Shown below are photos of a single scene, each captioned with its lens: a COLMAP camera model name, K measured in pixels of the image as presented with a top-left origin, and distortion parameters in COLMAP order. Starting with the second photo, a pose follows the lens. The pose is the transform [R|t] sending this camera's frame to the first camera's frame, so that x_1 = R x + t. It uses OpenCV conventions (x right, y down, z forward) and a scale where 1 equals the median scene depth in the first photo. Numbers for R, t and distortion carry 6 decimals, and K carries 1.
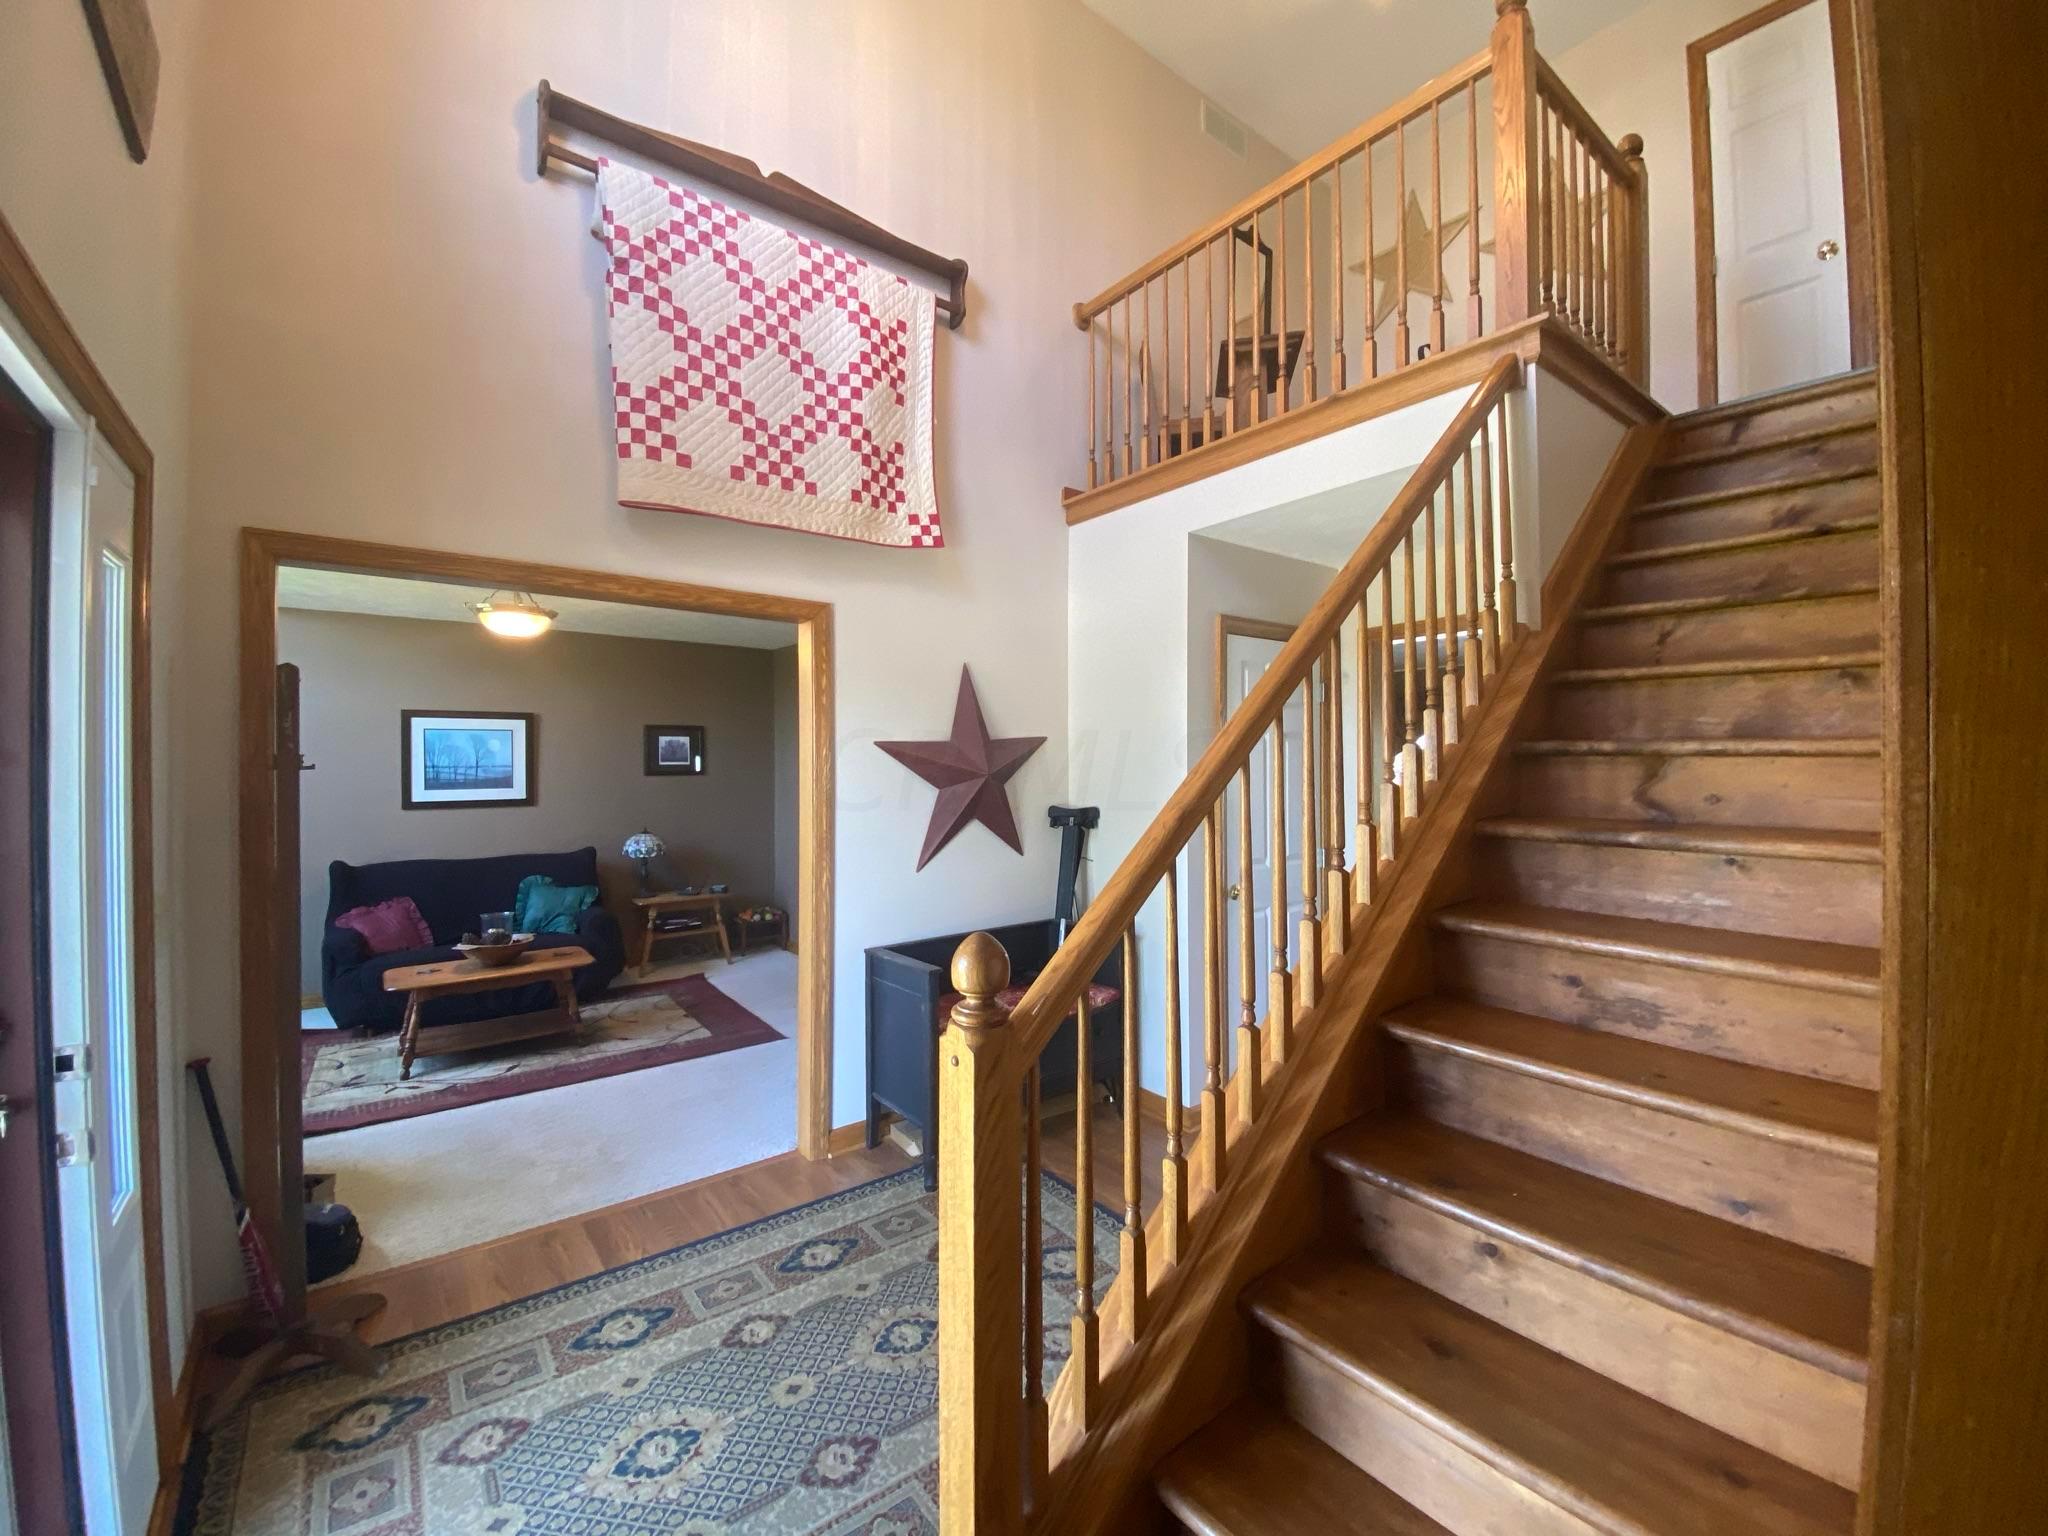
lens RADIAL K [[834.5, 0, 1013.3], [0, 834.5, 754.6], [0, 0, 1]] dist [-0.000135, -0.000601]
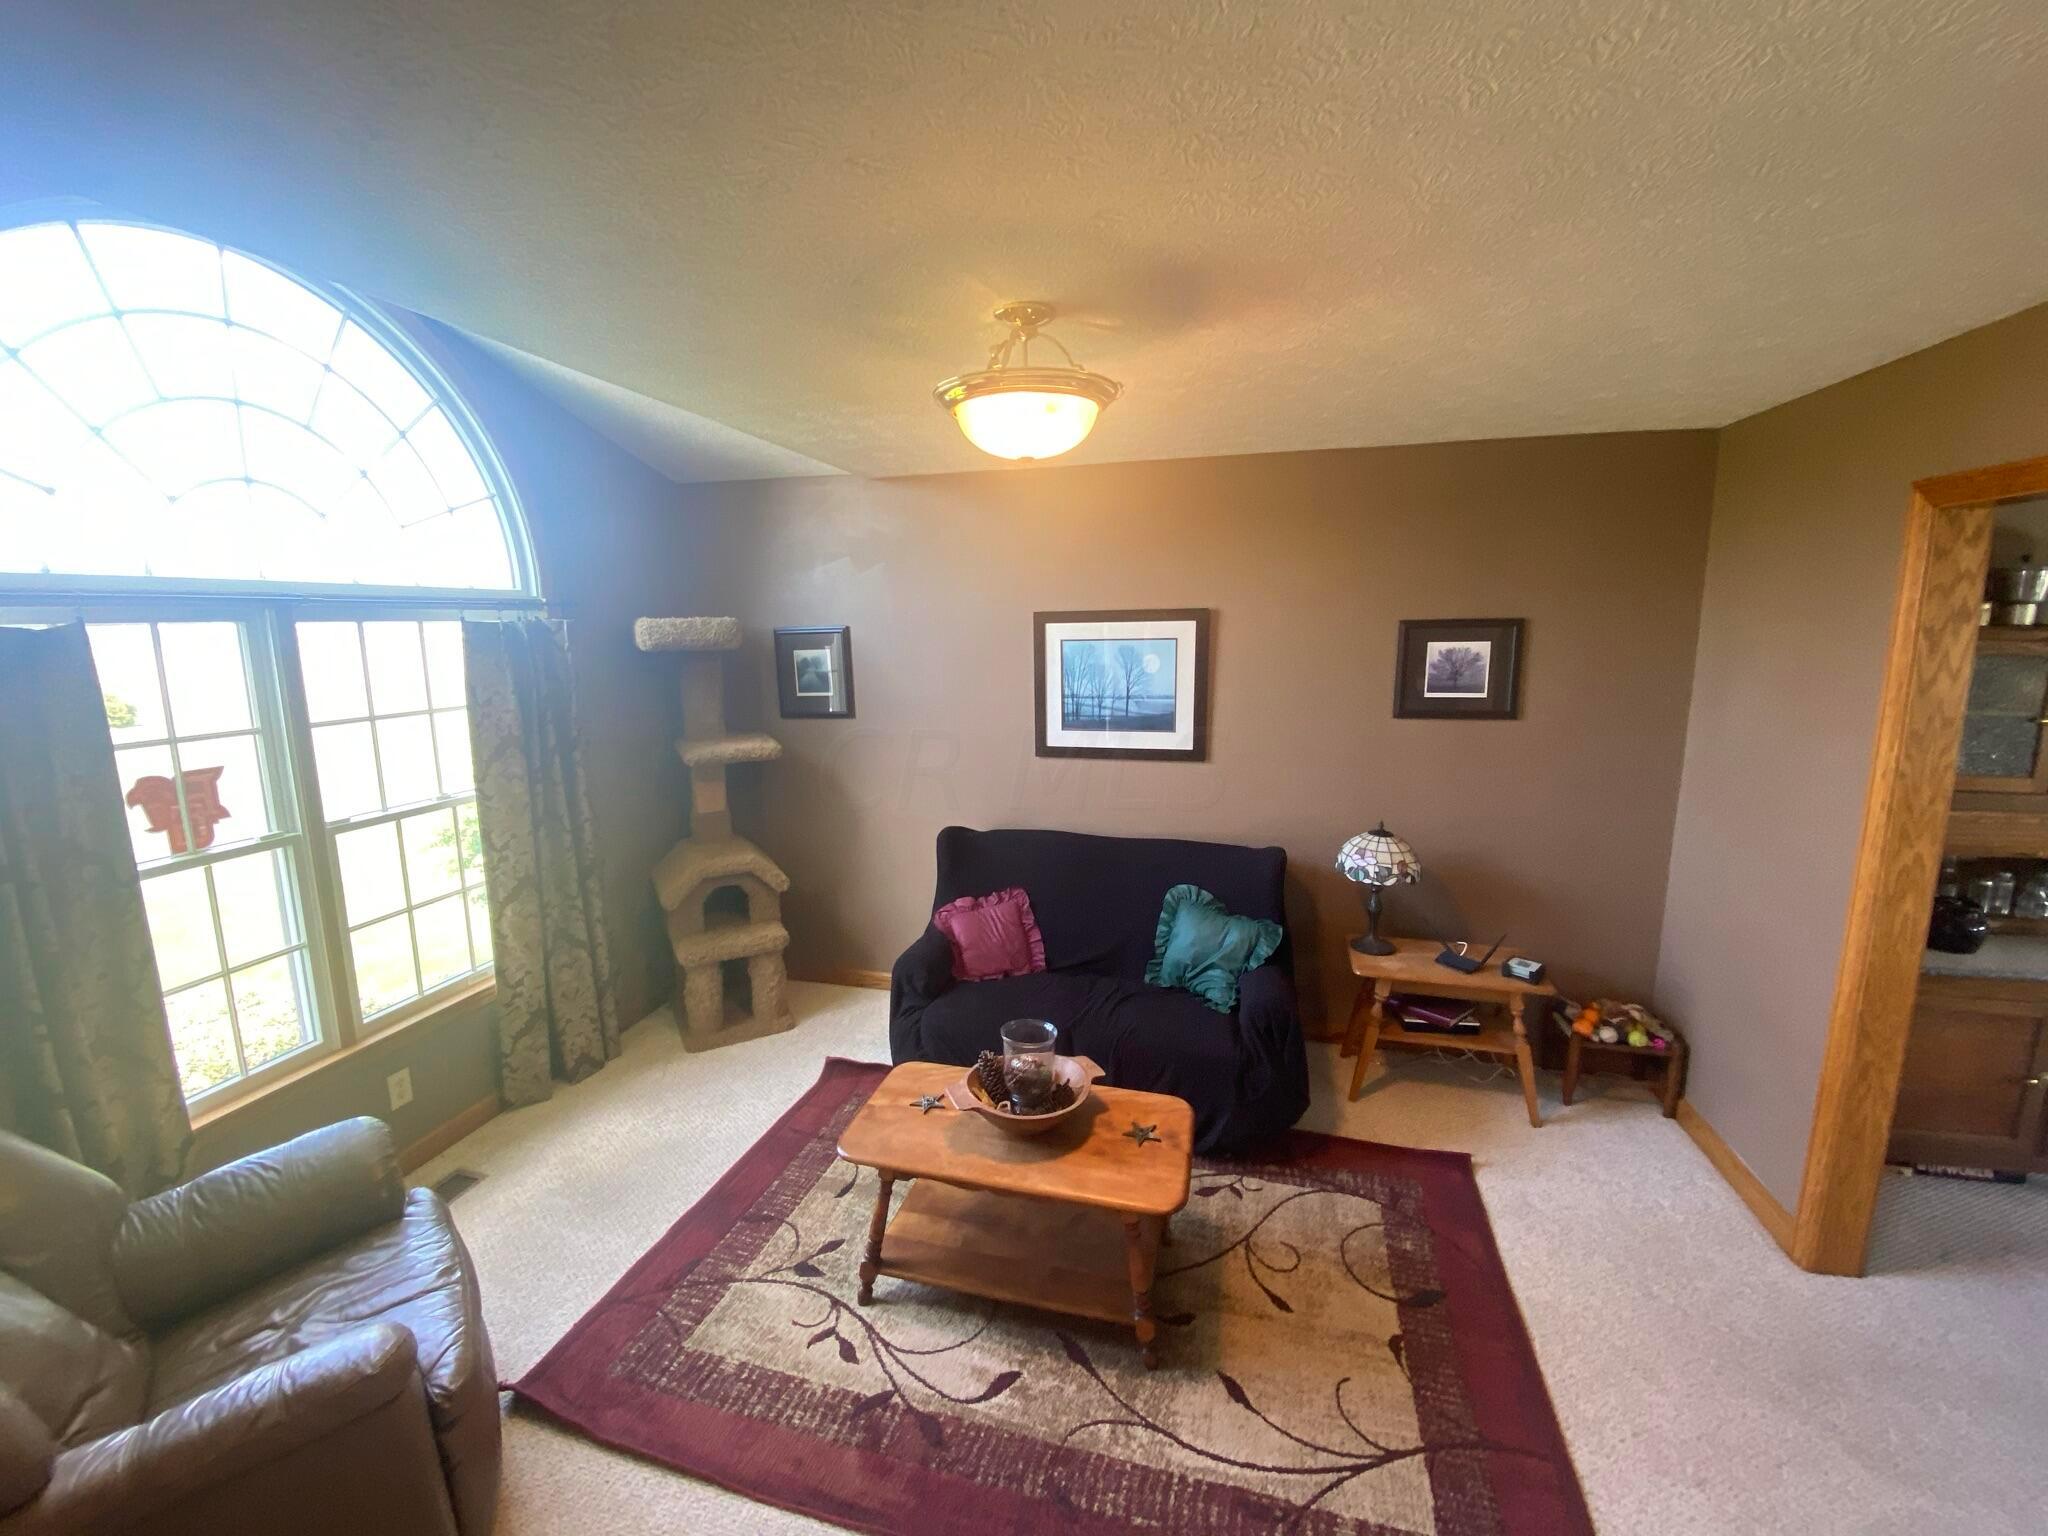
lens RADIAL K [[834.5, 0, 1012.4], [0, 834.5, 751.5], [0, 0, 1]] dist [-0.000135, -0.000601]
pose [[0.607051, 0.117831, -0.785879, -0.190921], [0.010297, 0.987696, 0.156044, -0.046430], [0.794596, -0.102819, 0.598369, 0.555201]]
